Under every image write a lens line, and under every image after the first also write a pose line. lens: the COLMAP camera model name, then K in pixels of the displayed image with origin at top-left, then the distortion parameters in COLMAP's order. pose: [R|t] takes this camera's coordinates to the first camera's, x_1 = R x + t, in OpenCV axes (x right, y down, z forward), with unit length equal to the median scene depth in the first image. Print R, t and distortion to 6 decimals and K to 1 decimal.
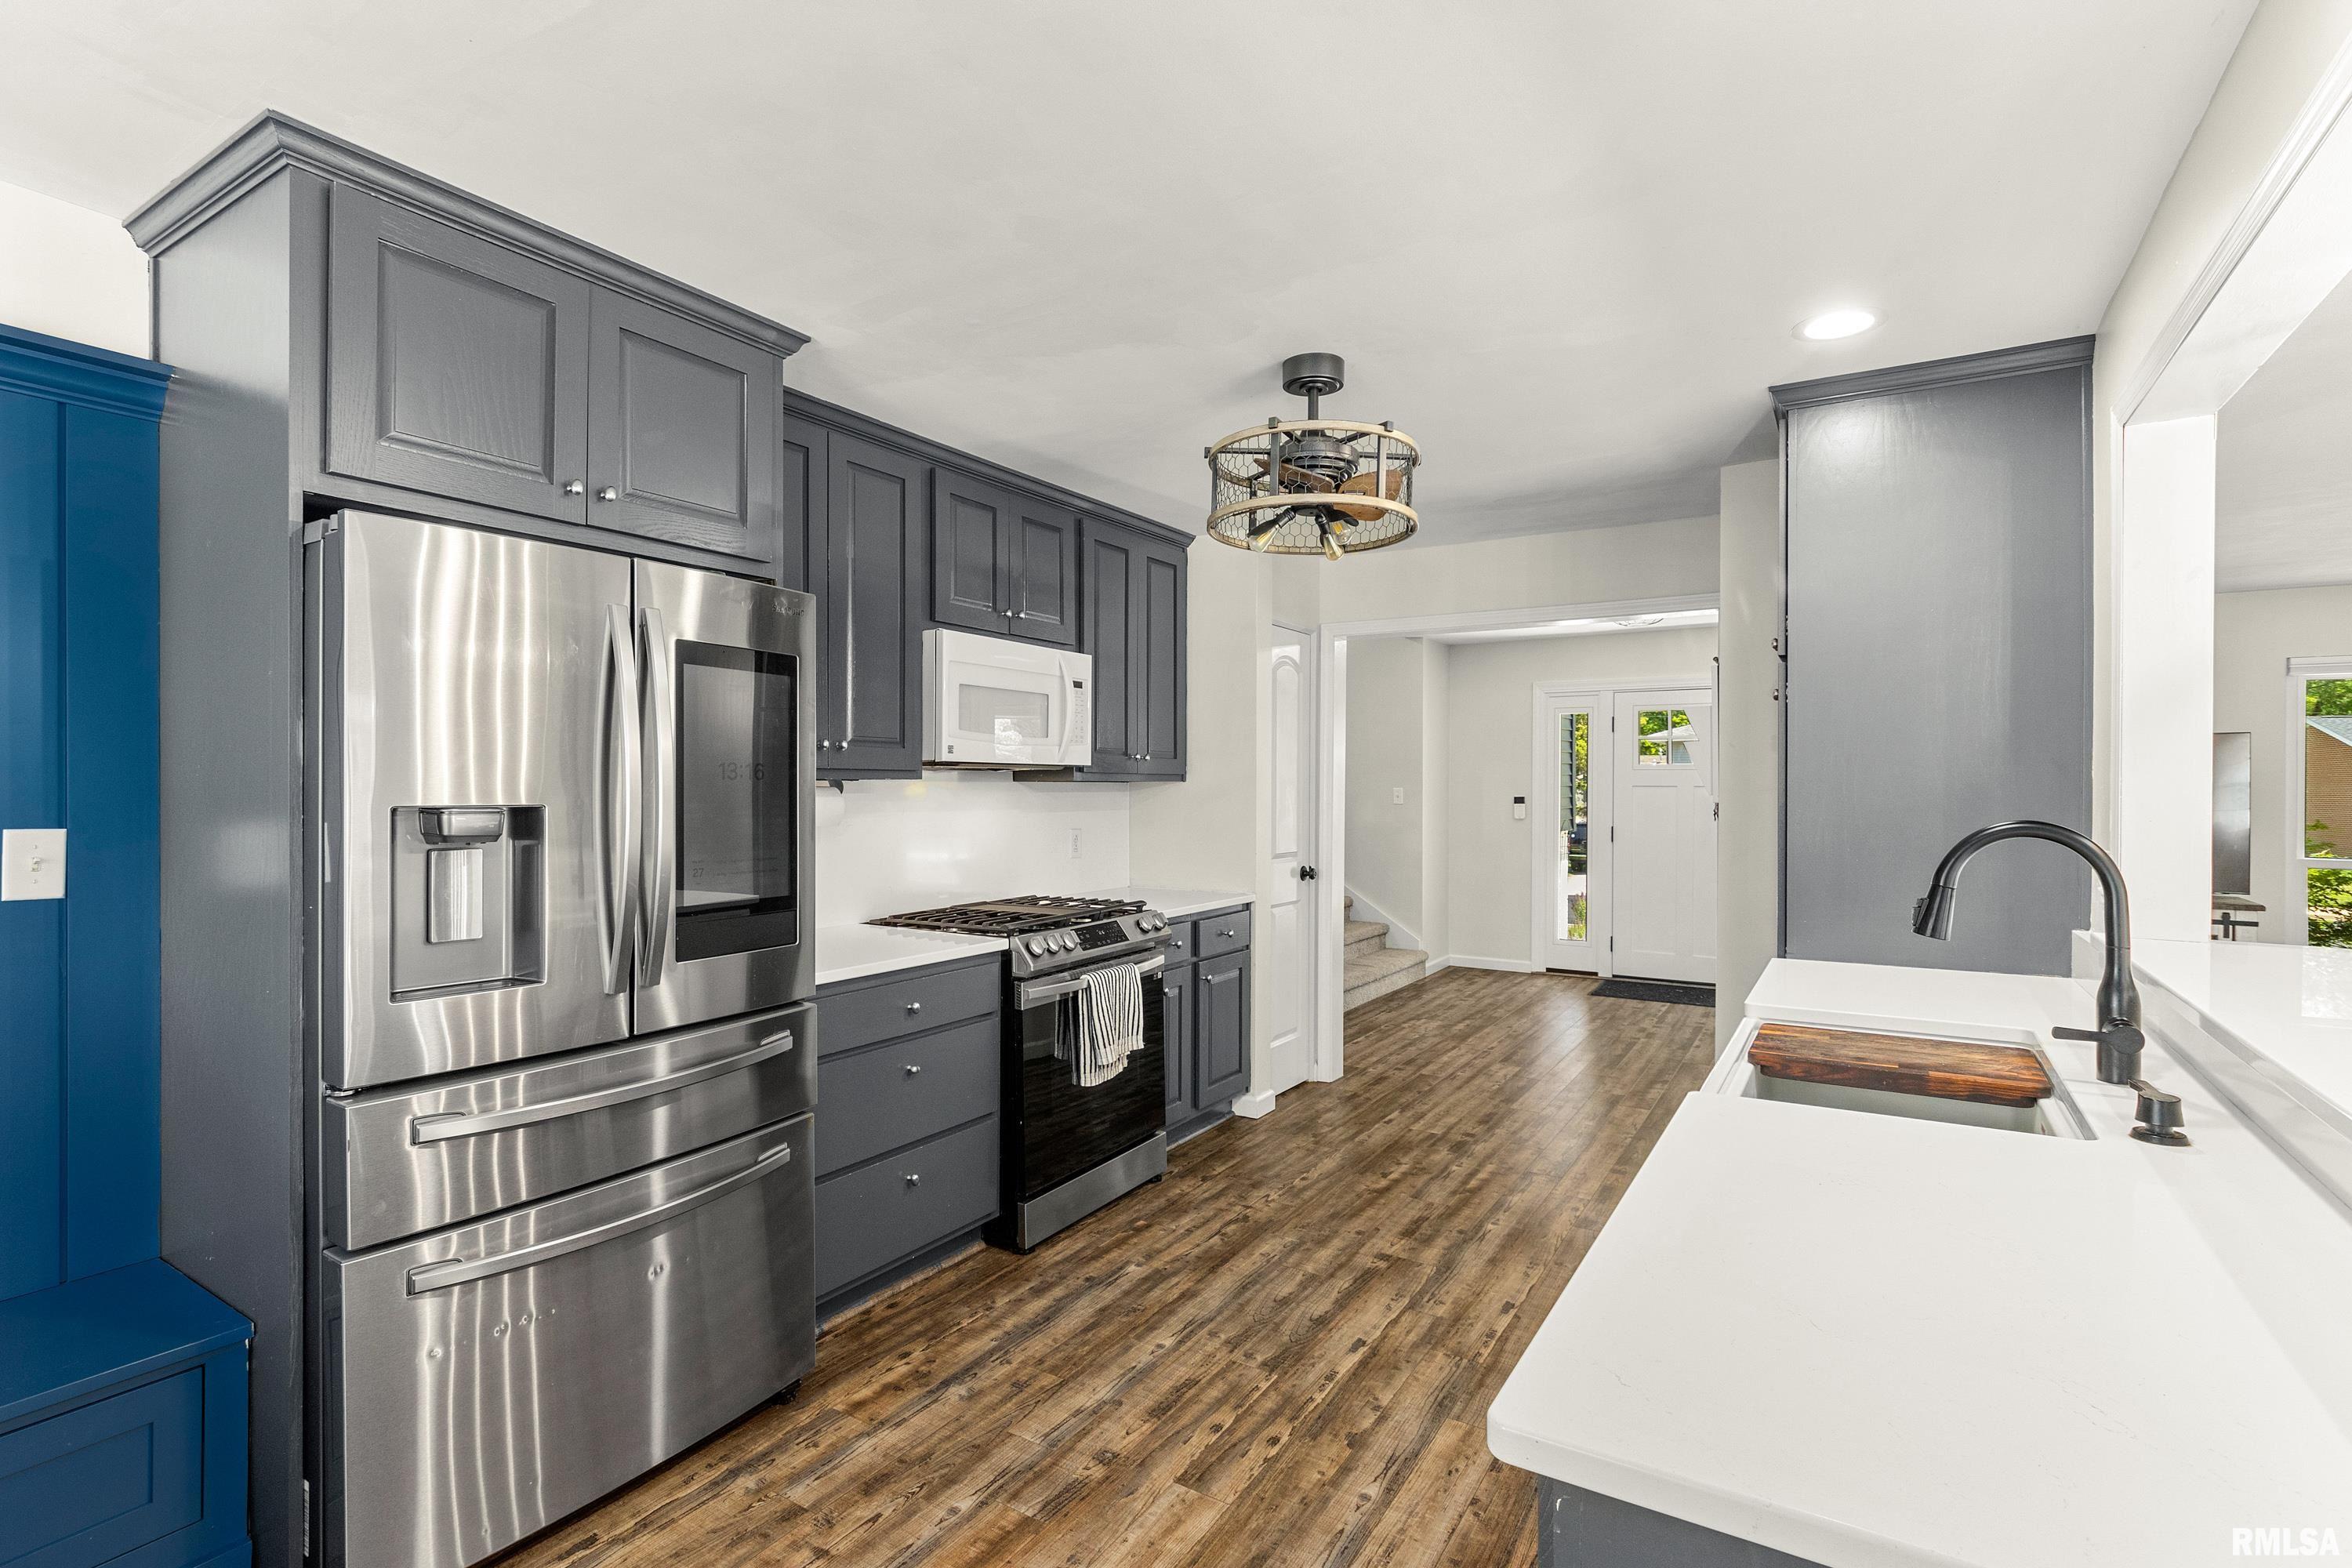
lens RADIAL K [[1107.6, 0, 1156.9], [0, 1107.6, 795.5], [0, 0, 1]] dist [-0.001133, -0.000418]
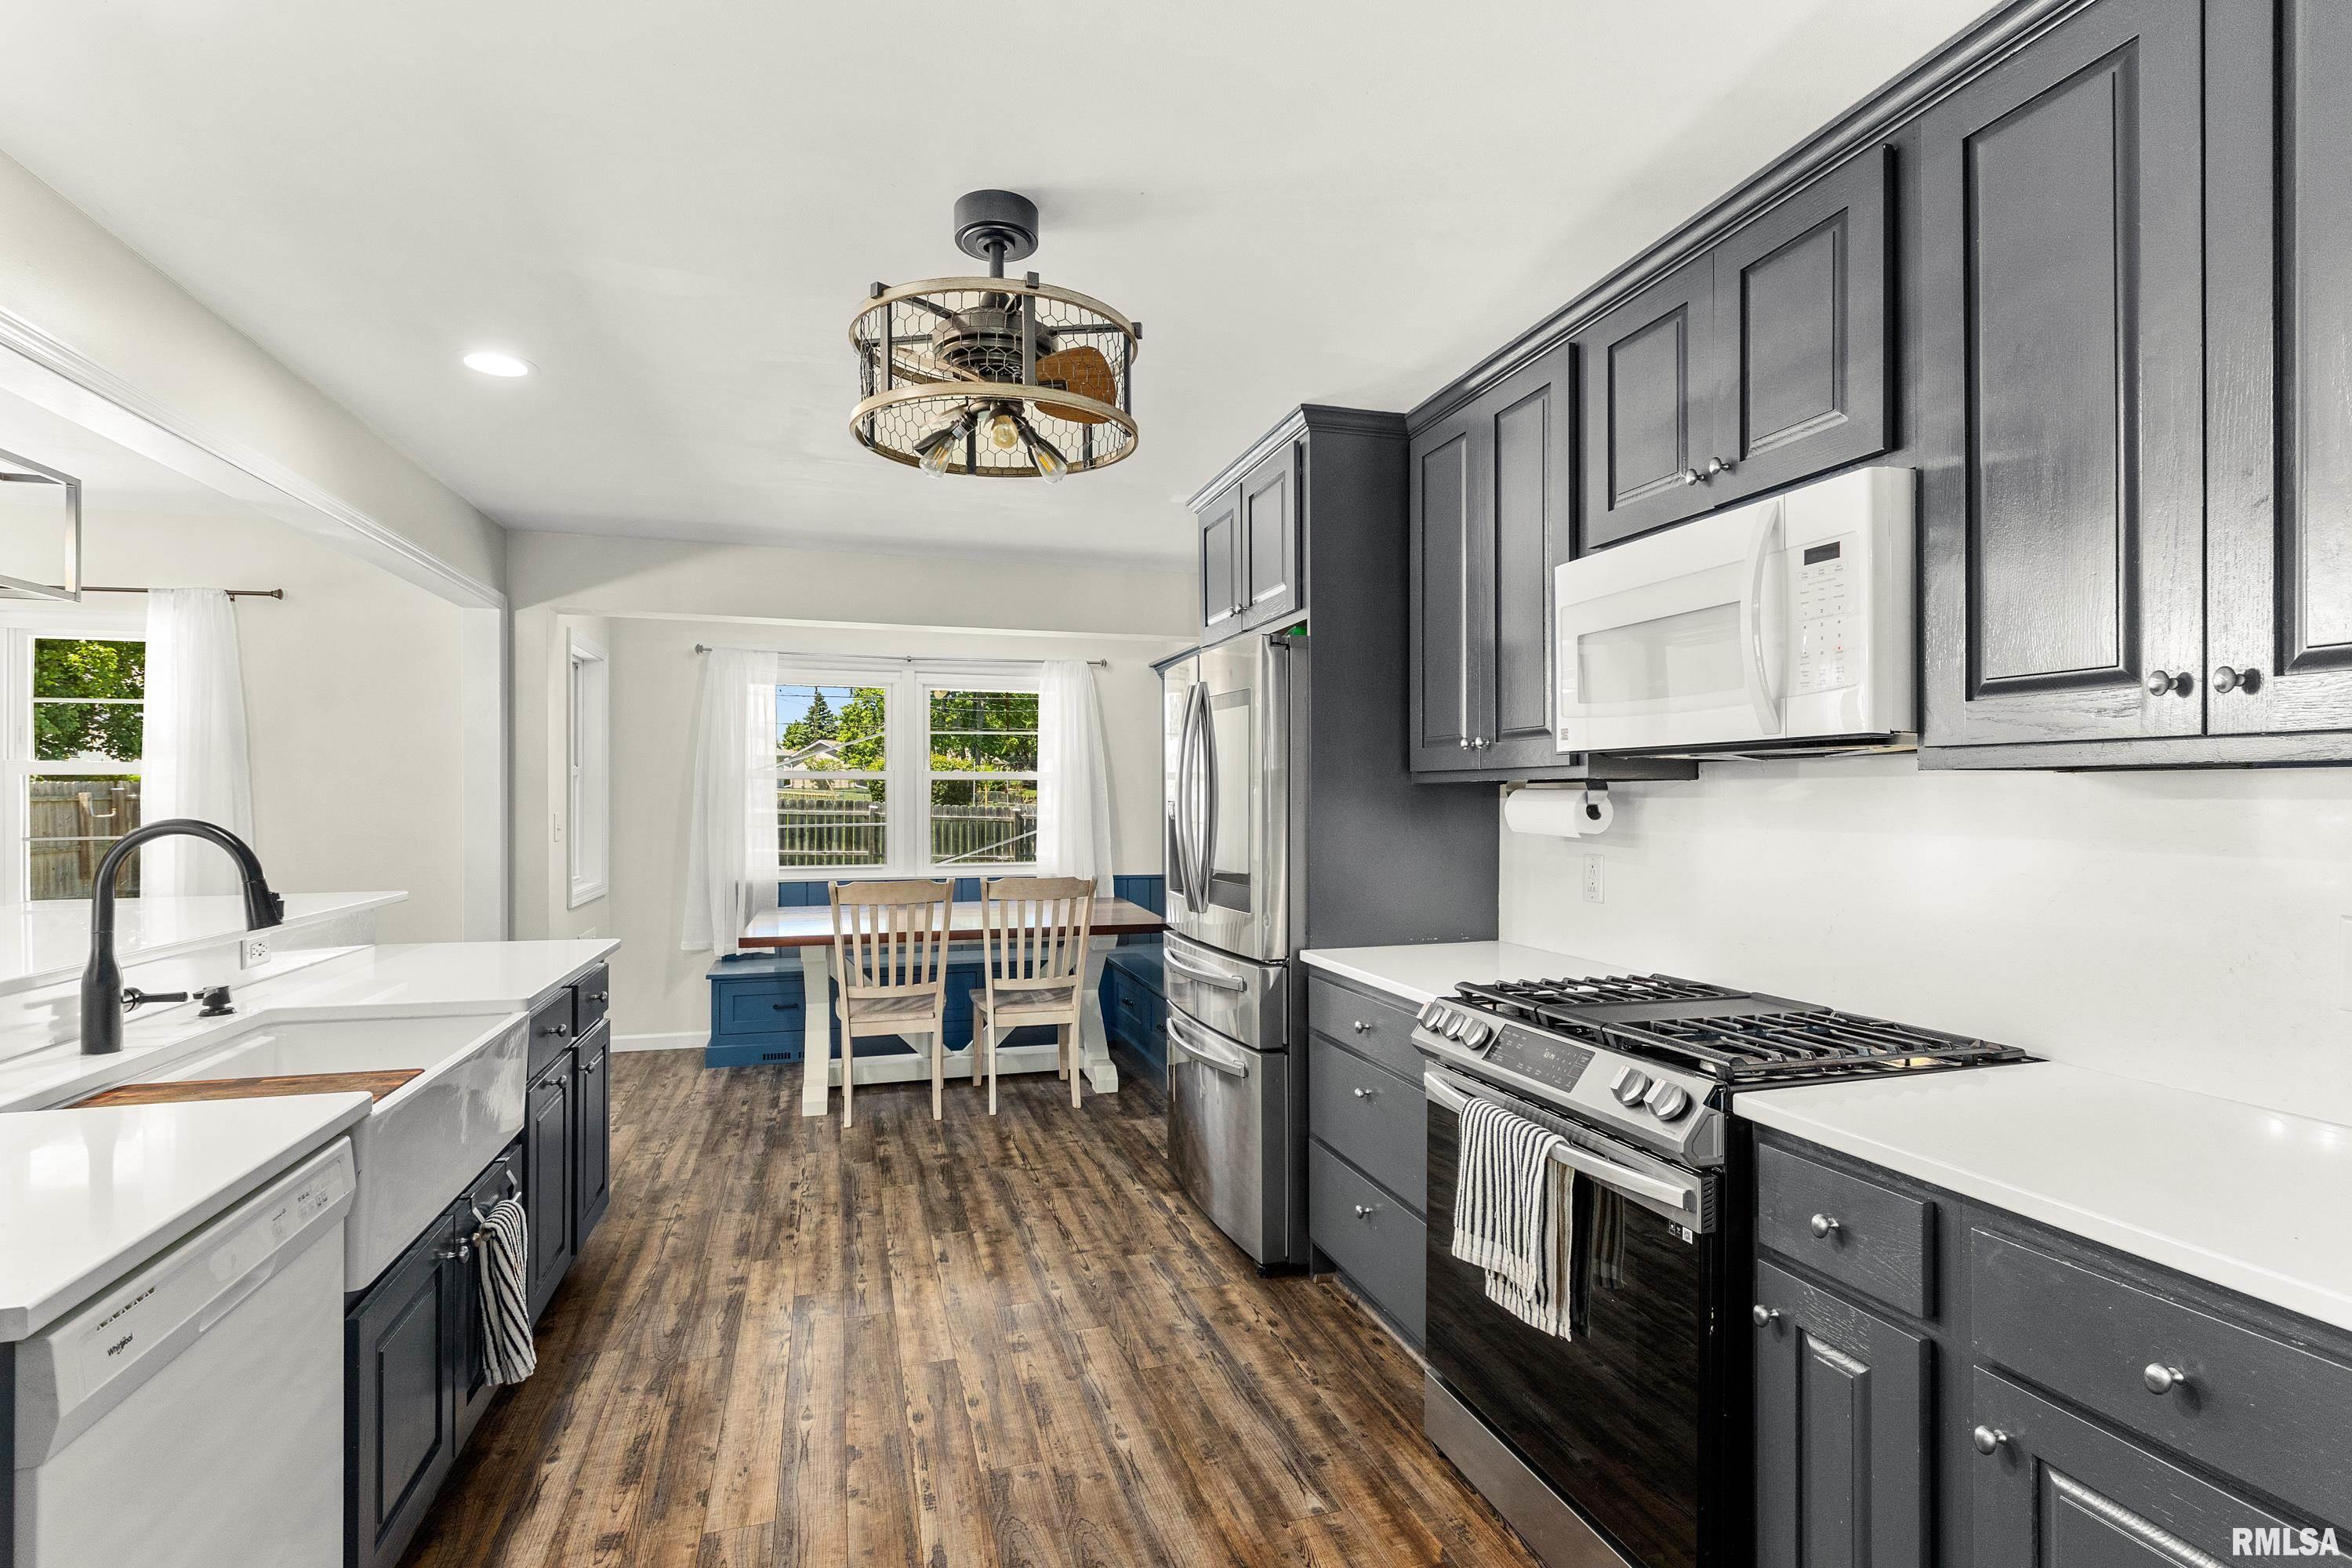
lens RADIAL K [[1107.6, 0, 1157.8], [0, 1107.6, 783.9], [0, 0, 1]] dist [-0.001133, -0.000418]
pose [[-0.662210, -0.010410, -0.749246, 0.678773], [-0.006634, 0.999946, -0.008030, -0.002343], [0.749289, -0.000347, -0.662243, 1.703369]]
